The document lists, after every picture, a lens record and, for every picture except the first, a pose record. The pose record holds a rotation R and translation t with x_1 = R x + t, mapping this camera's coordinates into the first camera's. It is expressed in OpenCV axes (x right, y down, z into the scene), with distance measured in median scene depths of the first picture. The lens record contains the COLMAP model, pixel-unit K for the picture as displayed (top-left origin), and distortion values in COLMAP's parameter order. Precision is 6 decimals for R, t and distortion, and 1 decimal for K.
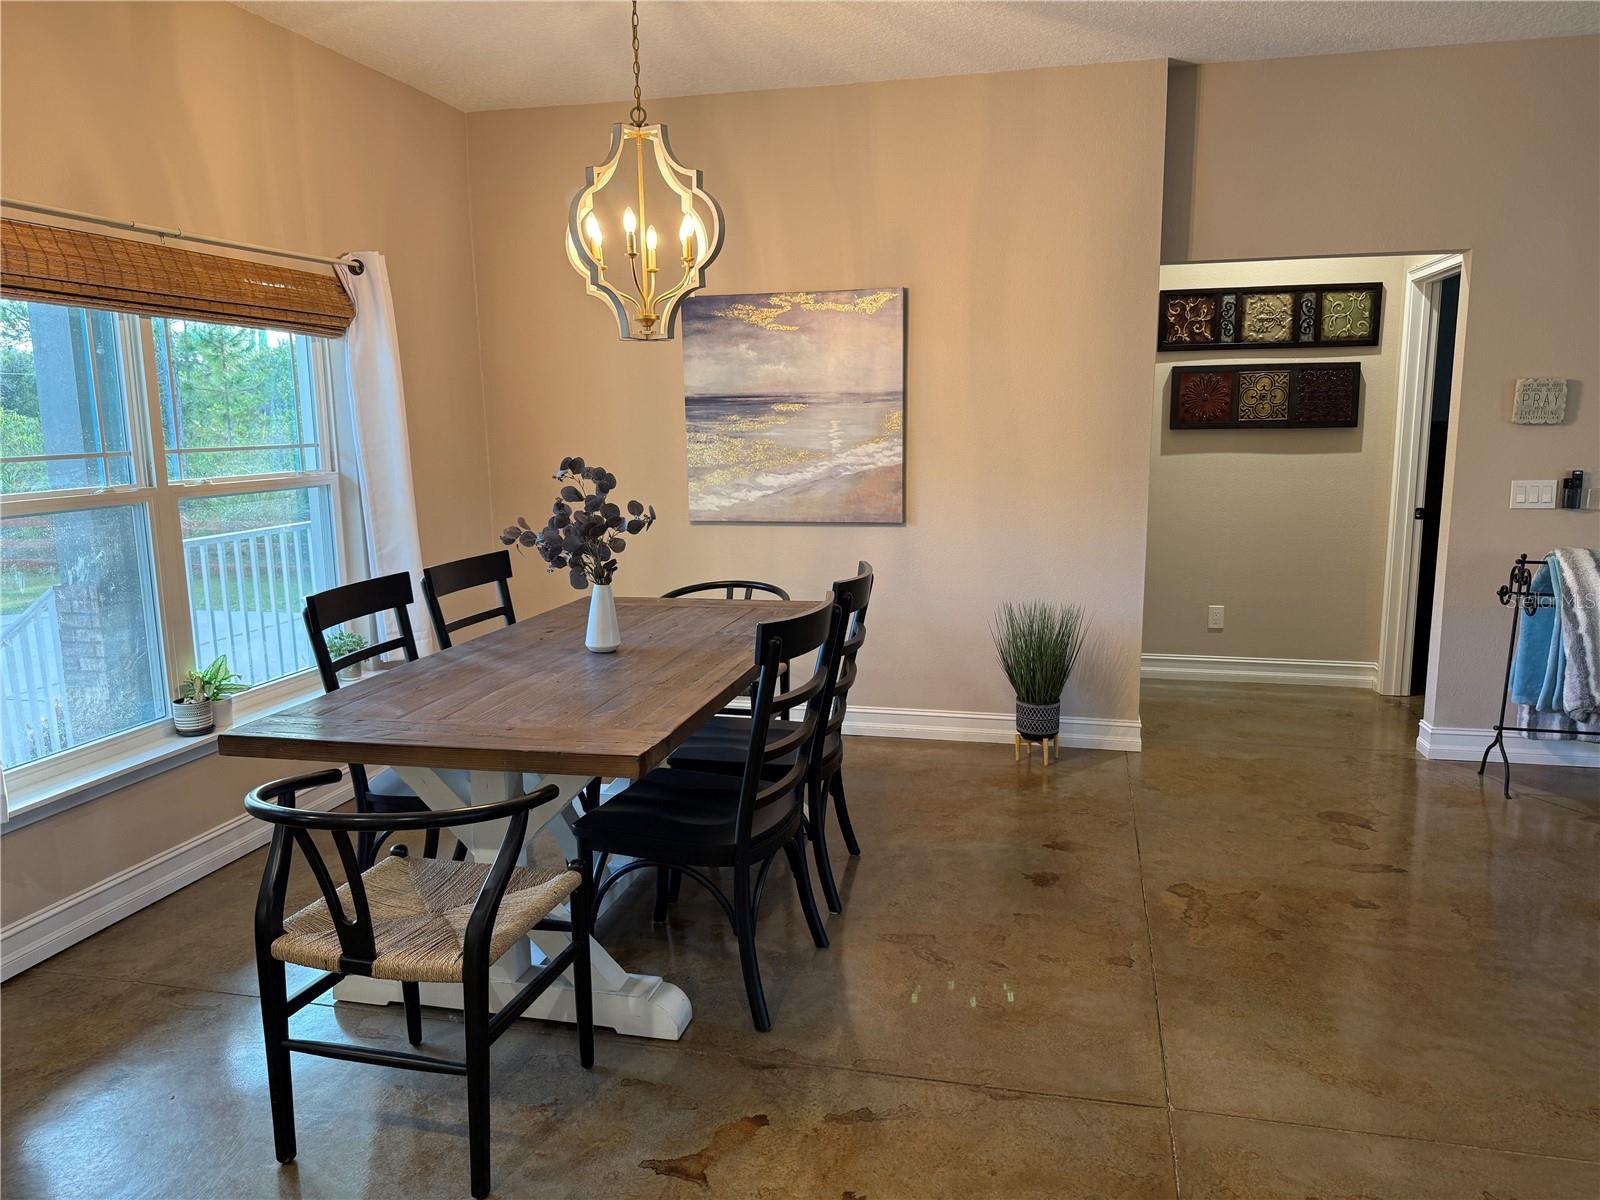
lens RADIAL K [[1135.2, 0, 805.8], [0, 1135.2, 604.9], [0, 0, 1]] dist [0.004178, -0.011547]
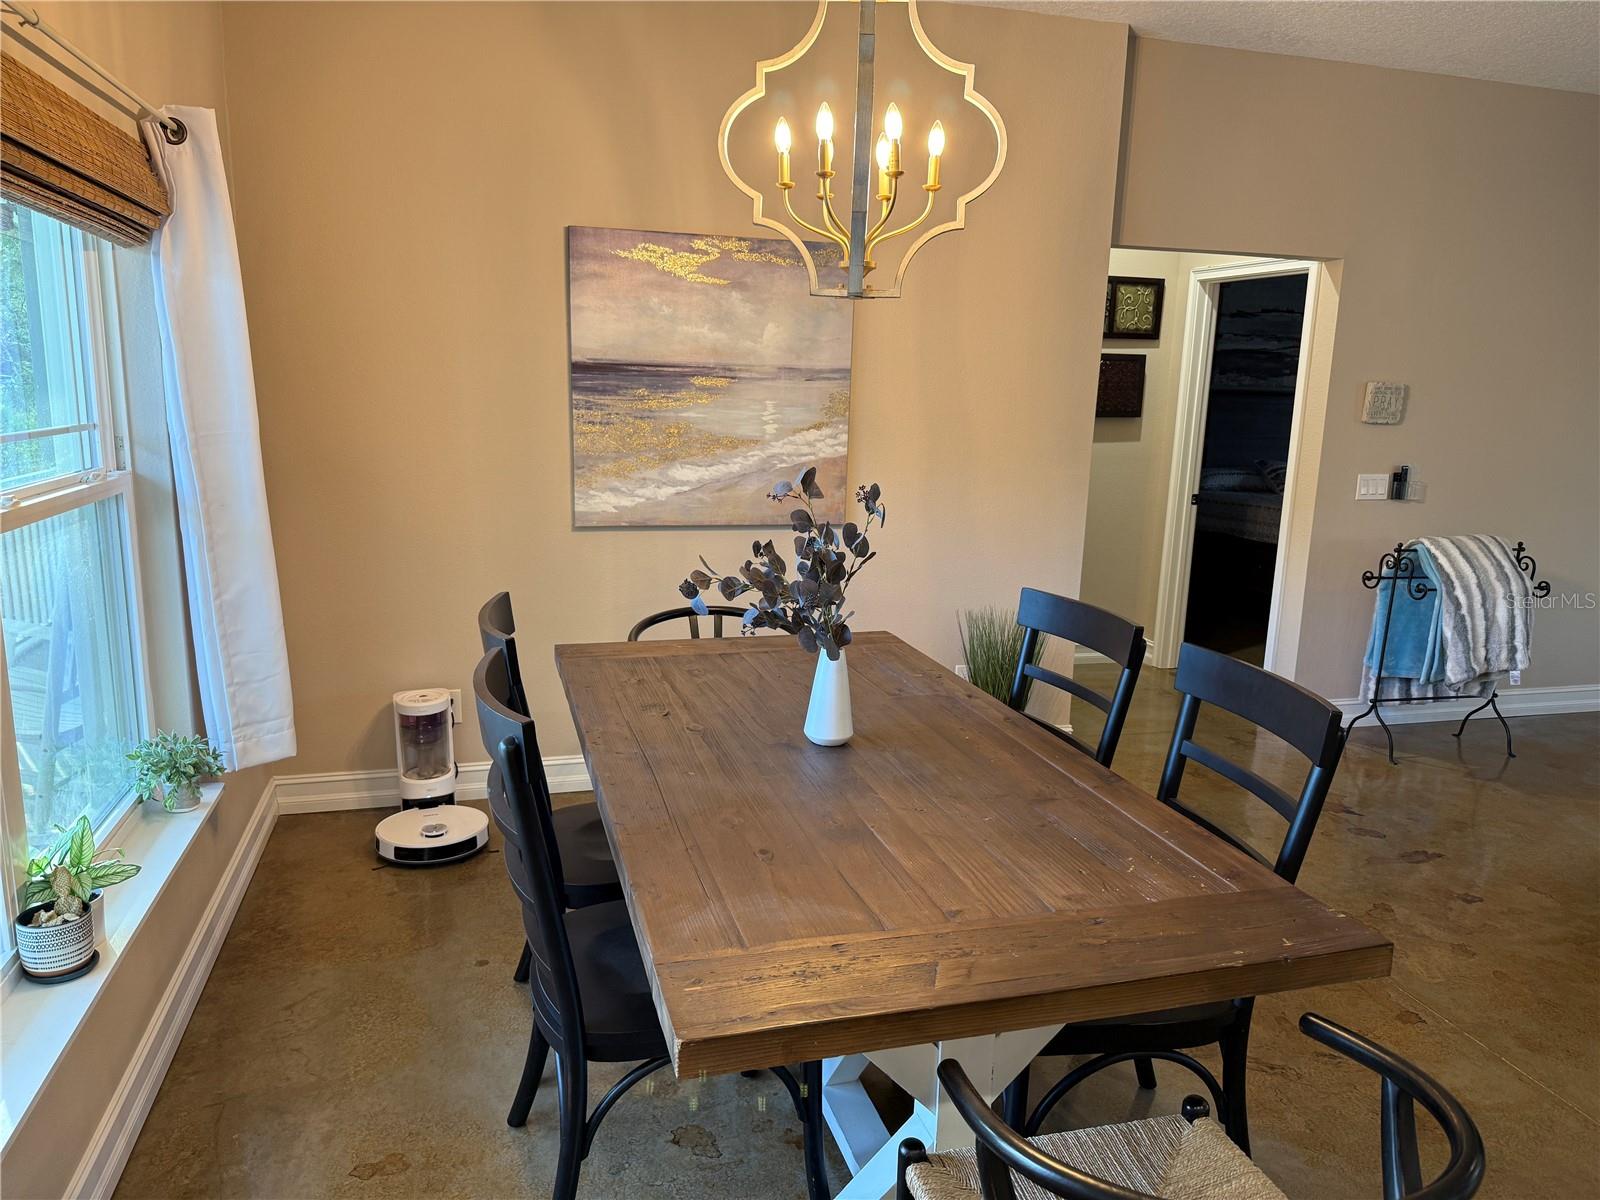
lens RADIAL K [[1142.2, 0, 866.4], [0, 1142.2, 601.8], [0, 0, 1]] dist [0.062072, -0.132997]
pose [[0.867856, -0.056810, 0.493557, -0.334821], [0.042744, 0.998295, 0.039748, -0.048984], [-0.494974, -0.013398, 0.868805, 0.254607]]
